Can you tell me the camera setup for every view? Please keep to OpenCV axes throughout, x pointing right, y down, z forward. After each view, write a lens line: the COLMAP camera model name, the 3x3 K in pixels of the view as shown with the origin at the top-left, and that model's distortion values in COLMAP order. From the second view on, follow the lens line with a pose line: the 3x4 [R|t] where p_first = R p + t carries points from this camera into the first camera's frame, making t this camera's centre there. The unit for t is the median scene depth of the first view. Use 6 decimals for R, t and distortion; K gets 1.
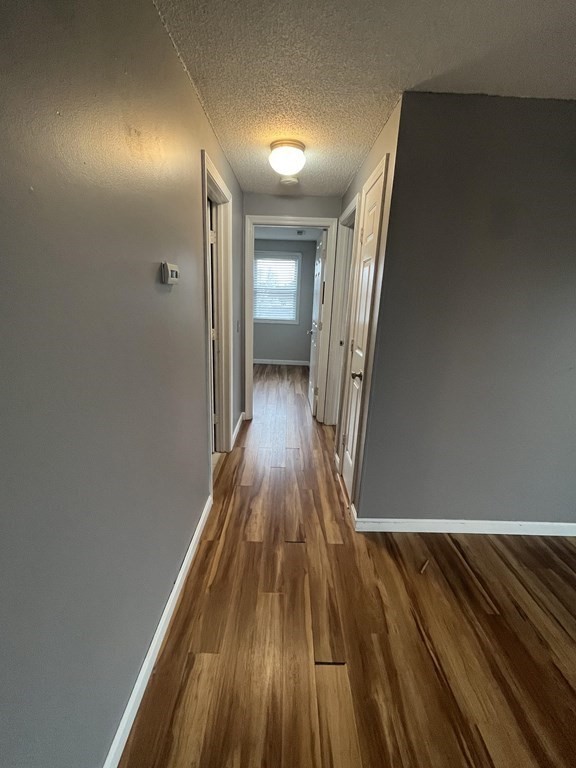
lens RADIAL K [[330.6, 0, 288.0], [0, 330.6, 384.0], [0, 0, 1]] dist [-0.004100, -0.000316]
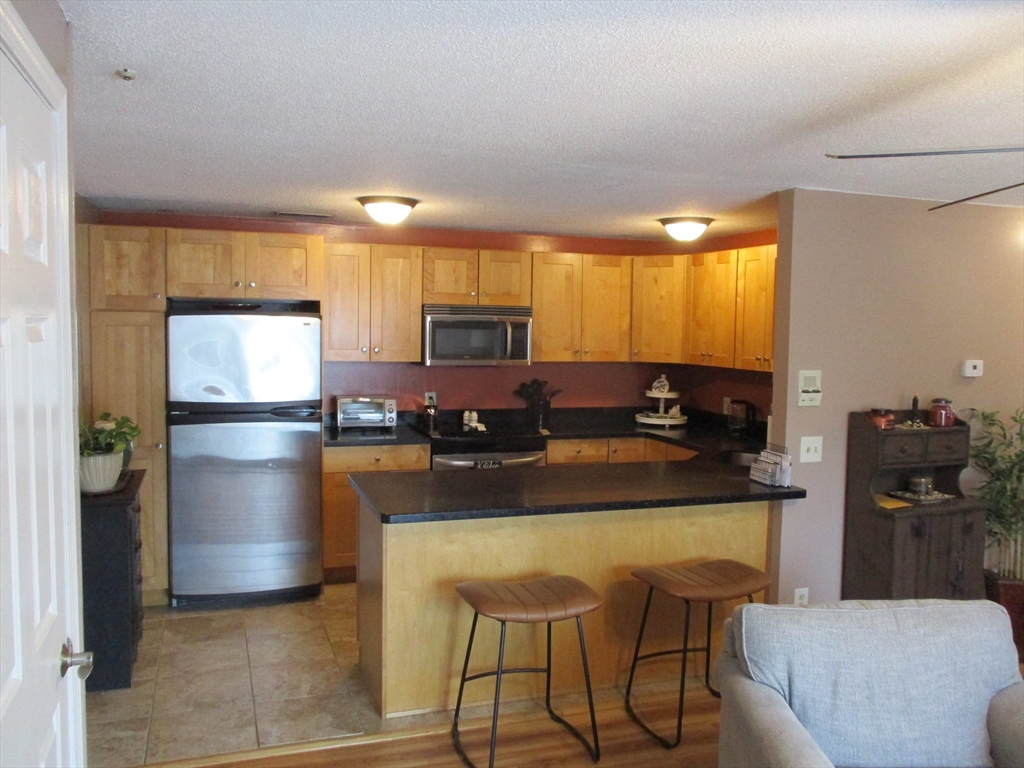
lens RADIAL K [[842.8, 0, 512.0], [0, 842.8, 384.0], [0, 0, 1]] dist [-0.005950, -0.001091]
pose [[0.333071, 0.034438, -0.942273, 1.348923], [-0.246489, 0.967763, -0.051758, 0.214400], [0.910114, 0.249499, 0.330822, -1.085546]]
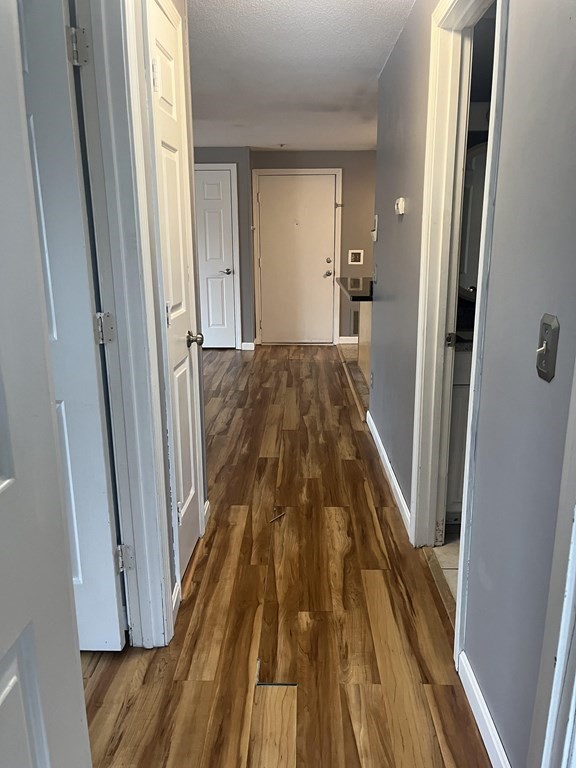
lens RADIAL K [[583.1, 0, 288.0], [0, 583.1, 384.0], [0, 0, 1]] dist [0.013707, 0.000449]
pose [[-0.999115, -0.040231, 0.012284, 0.012457], [-0.029200, 0.873532, 0.485890, -0.517271], [-0.030279, 0.485101, -0.873934, 2.088962]]
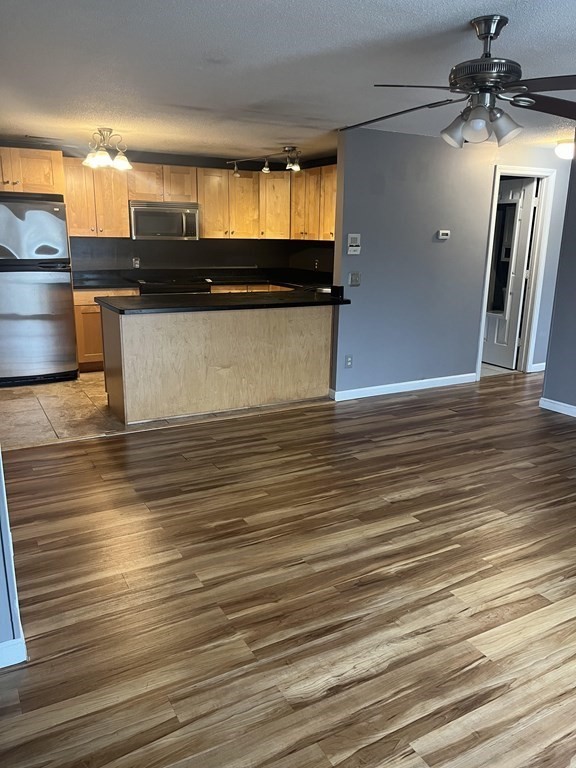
lens RADIAL K [[583.1, 0, 288.0], [0, 583.1, 384.0], [0, 0, 1]] dist [0.013707, 0.000449]
pose [[0.489127, 0.182767, -0.852848, 1.822630], [-0.220782, 0.971899, 0.081657, 0.390097], [0.843807, 0.148353, 0.515734, -1.230842]]
